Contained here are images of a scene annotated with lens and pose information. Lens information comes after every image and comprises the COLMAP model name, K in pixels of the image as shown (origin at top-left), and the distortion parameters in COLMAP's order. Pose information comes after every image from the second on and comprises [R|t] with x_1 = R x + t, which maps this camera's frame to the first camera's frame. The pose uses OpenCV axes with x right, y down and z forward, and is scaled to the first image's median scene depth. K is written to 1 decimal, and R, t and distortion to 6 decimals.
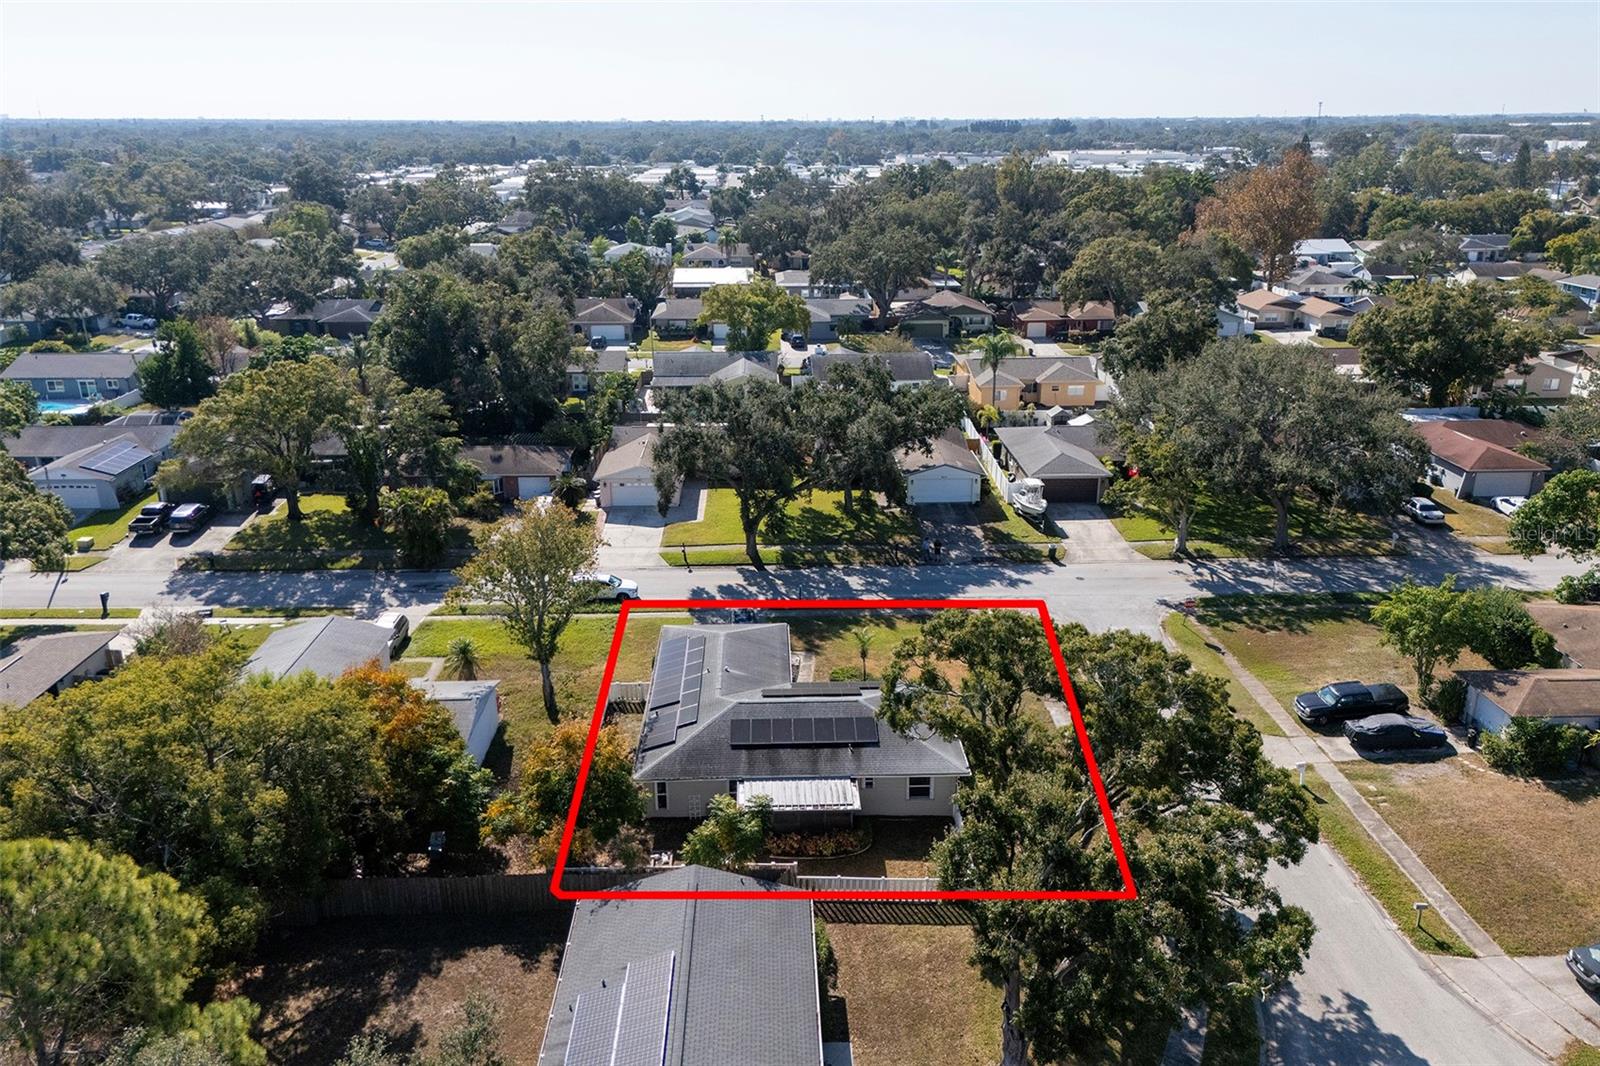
lens RADIAL K [[1148.2, 0, 800.0], [0, 1148.2, 533.0], [0, 0, 1]] dist [-0.001562, 0.000065]
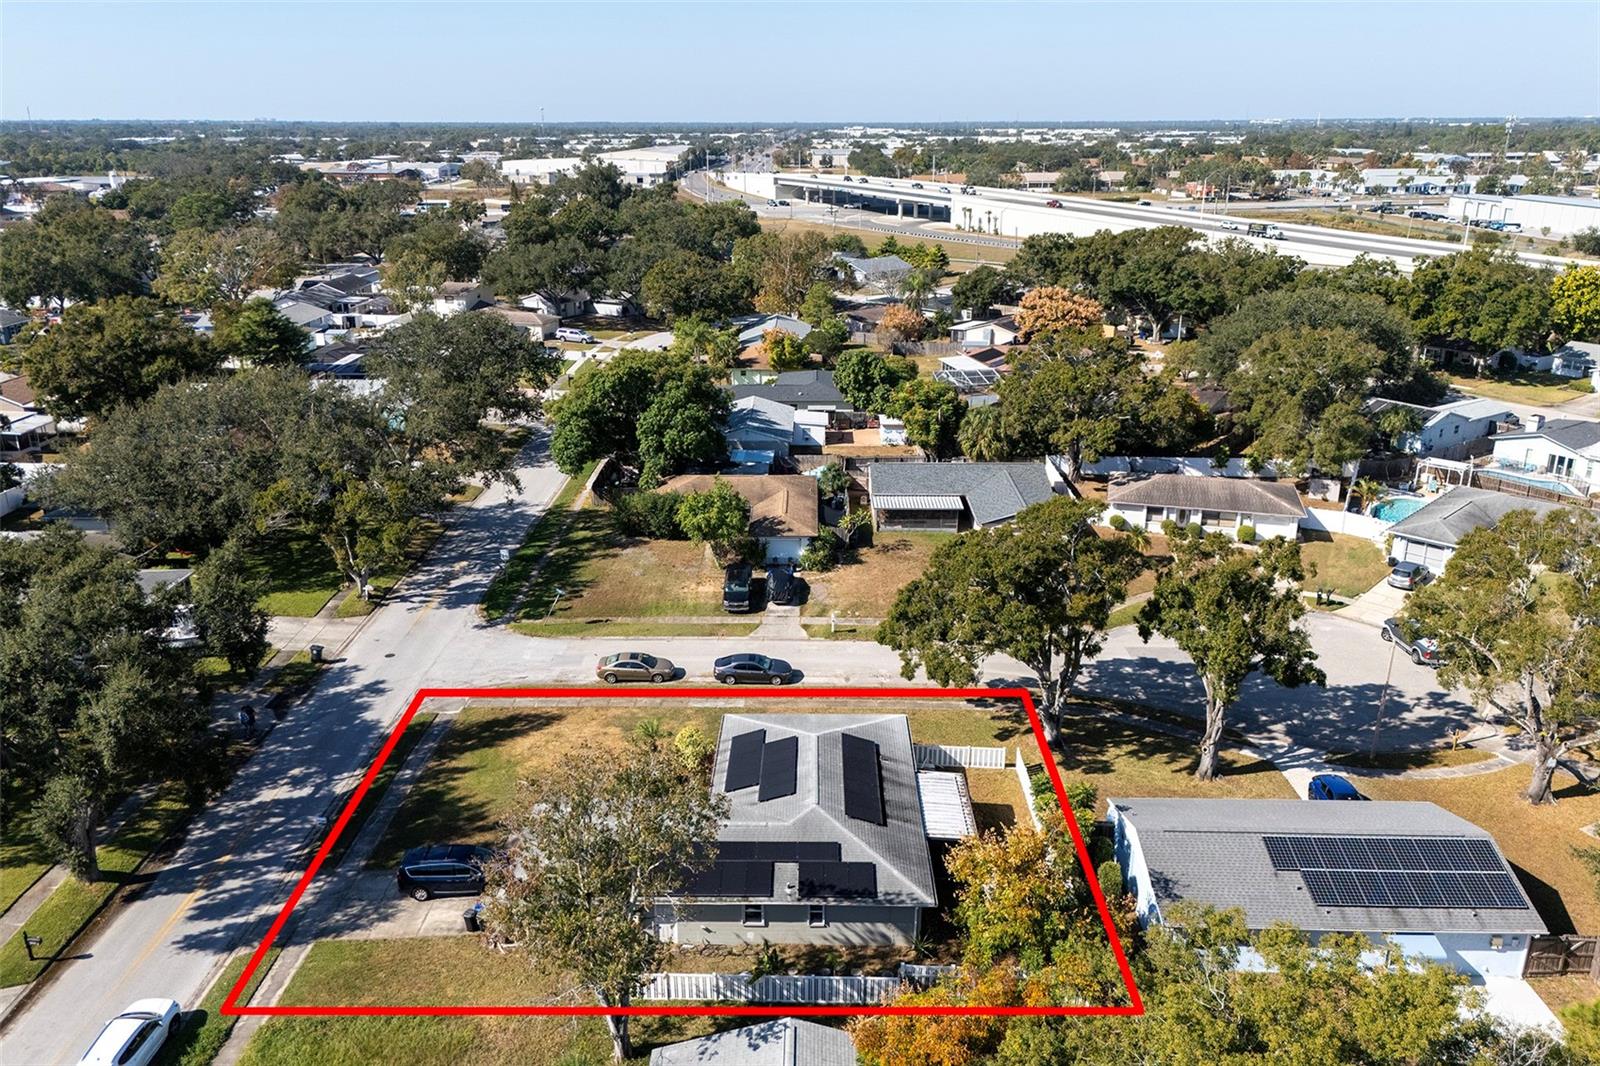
lens RADIAL K [[1148.2, 0, 800.0], [0, 1148.2, 533.0], [0, 0, 1]] dist [-0.001562, 0.000065]
pose [[0.044456, -0.319908, 0.946405, -0.536499], [0.335187, 0.897204, 0.287532, -0.189782], [-0.941102, 0.304441, 0.147115, 0.561020]]
